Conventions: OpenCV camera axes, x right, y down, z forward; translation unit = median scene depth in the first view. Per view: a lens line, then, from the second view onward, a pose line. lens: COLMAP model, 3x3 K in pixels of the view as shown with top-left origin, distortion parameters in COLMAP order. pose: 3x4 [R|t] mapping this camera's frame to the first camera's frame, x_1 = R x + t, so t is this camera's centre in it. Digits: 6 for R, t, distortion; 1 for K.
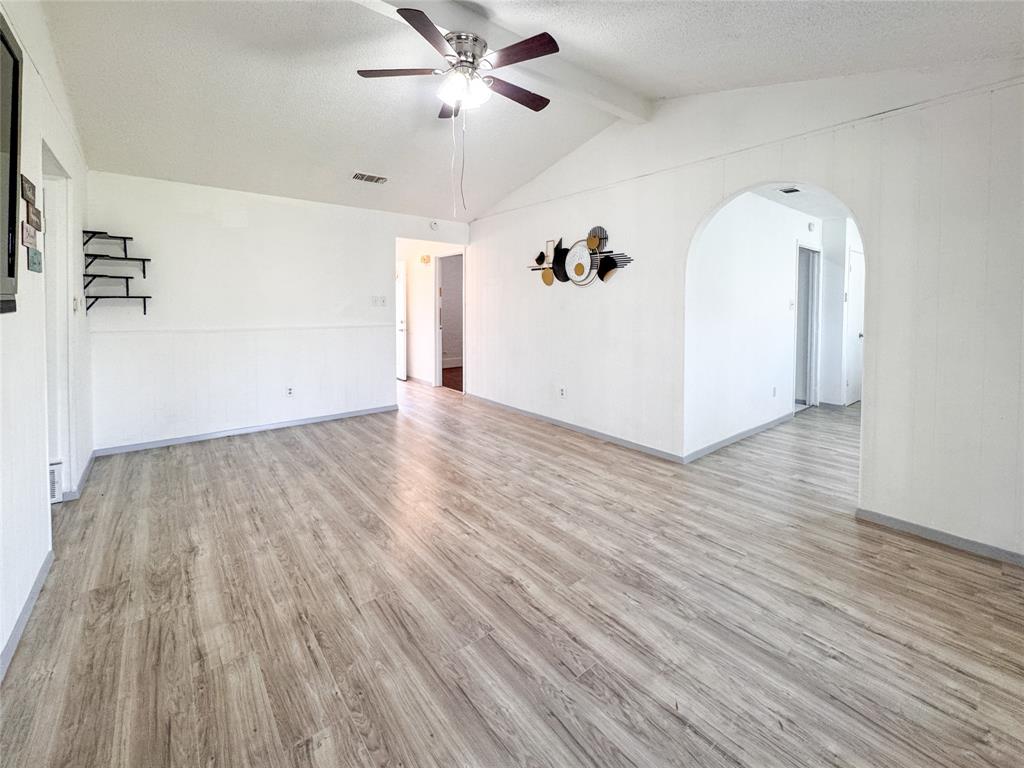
lens RADIAL K [[442.9, 0, 509.2], [0, 442.9, 323.1], [0, 0, 1]] dist [-0.002584, -0.000979]
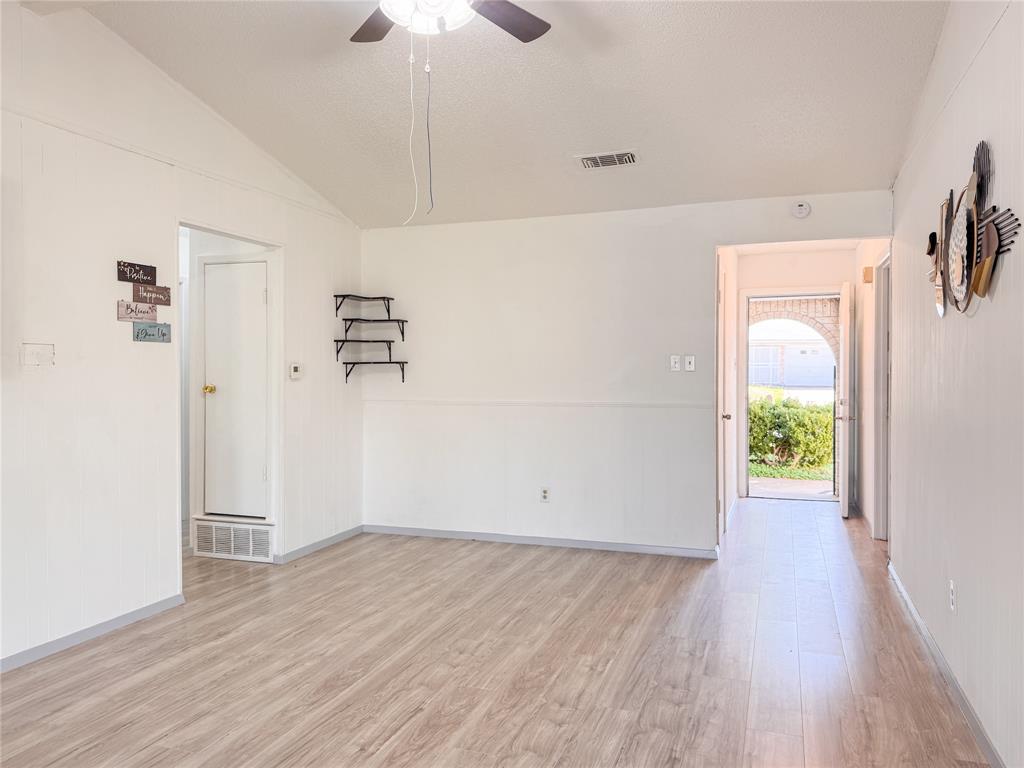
lens RADIAL K [[758.1, 0, 512.0], [0, 758.1, 384.0], [0, 0, 1]] dist [0.003921, -0.005373]
pose [[0.519104, 0.008078, -0.854673, 0.901848], [-0.029508, 0.999529, -0.008476, -0.014872], [0.854201, 0.029620, 0.519098, 0.640465]]
